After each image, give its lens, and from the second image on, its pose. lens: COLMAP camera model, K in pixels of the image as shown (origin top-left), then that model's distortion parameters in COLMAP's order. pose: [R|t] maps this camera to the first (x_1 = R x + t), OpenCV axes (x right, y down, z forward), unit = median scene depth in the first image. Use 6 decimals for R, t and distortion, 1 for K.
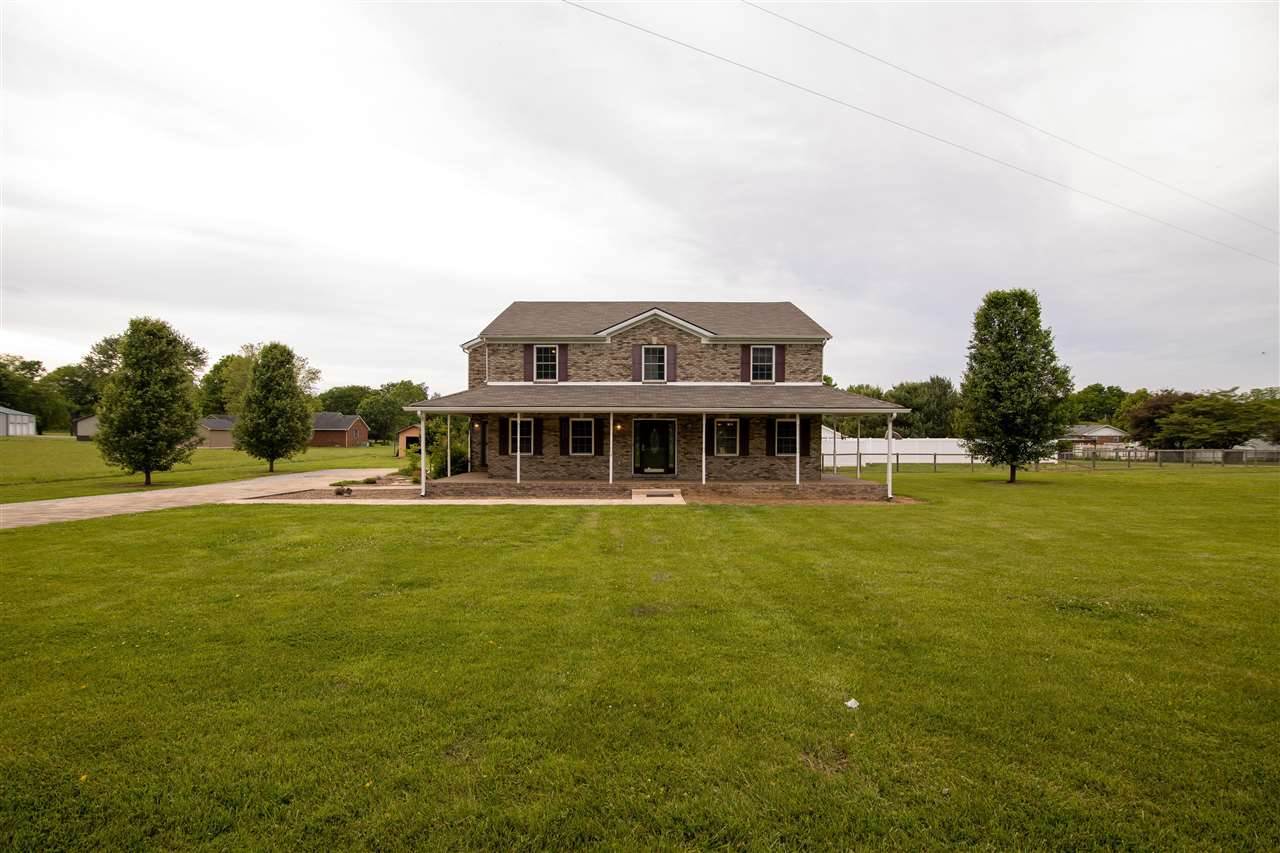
lens RADIAL K [[594.6, 0, 641.3], [0, 594.6, 433.3], [0, 0, 1]] dist [-0.026097, -0.000054]
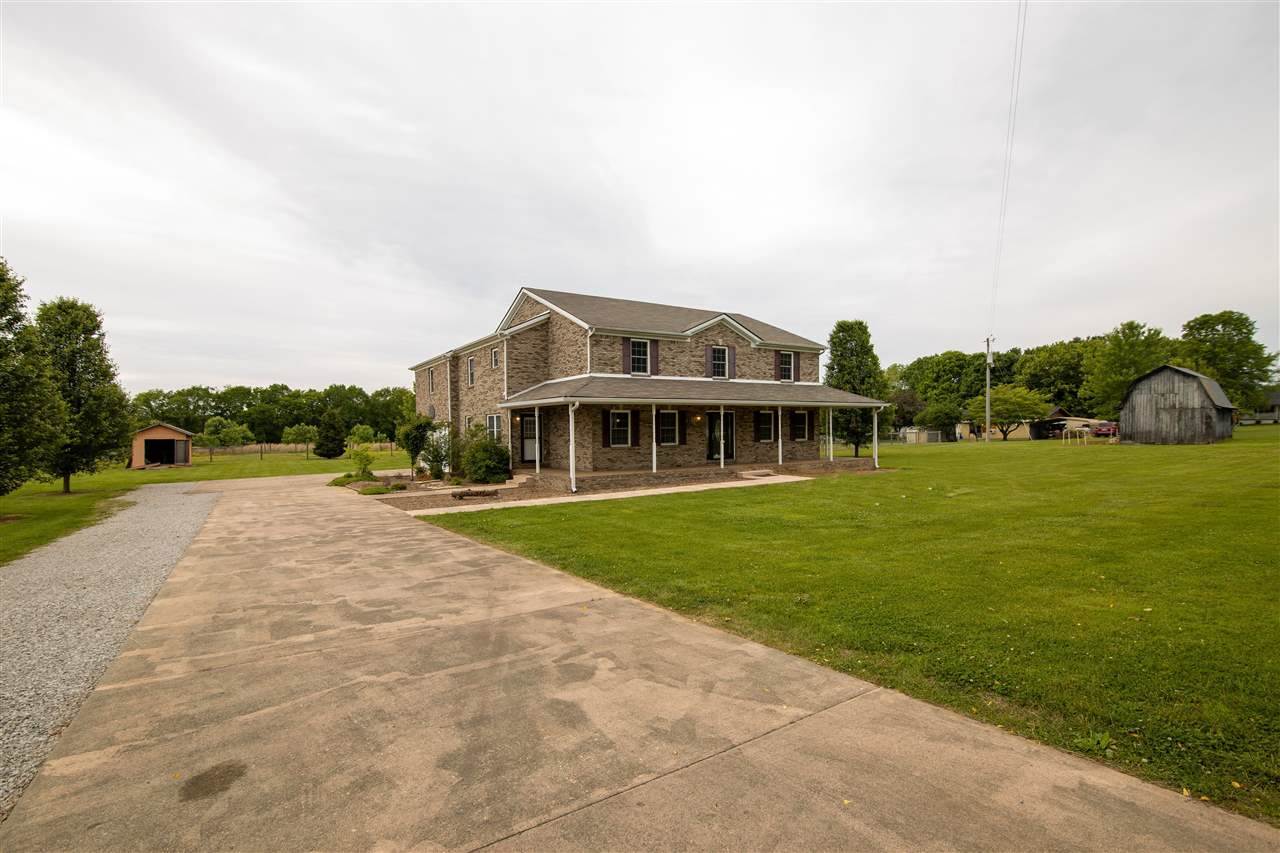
lens RADIAL K [[594.6, 0, 635.0], [0, 594.6, 430.1], [0, 0, 1]] dist [-0.026097, -0.000054]
pose [[0.831864, -0.017309, 0.554710, -0.743329], [0.016280, 0.999844, 0.006785, 0.002019], [-0.554741, 0.003386, 0.832016, 0.145666]]
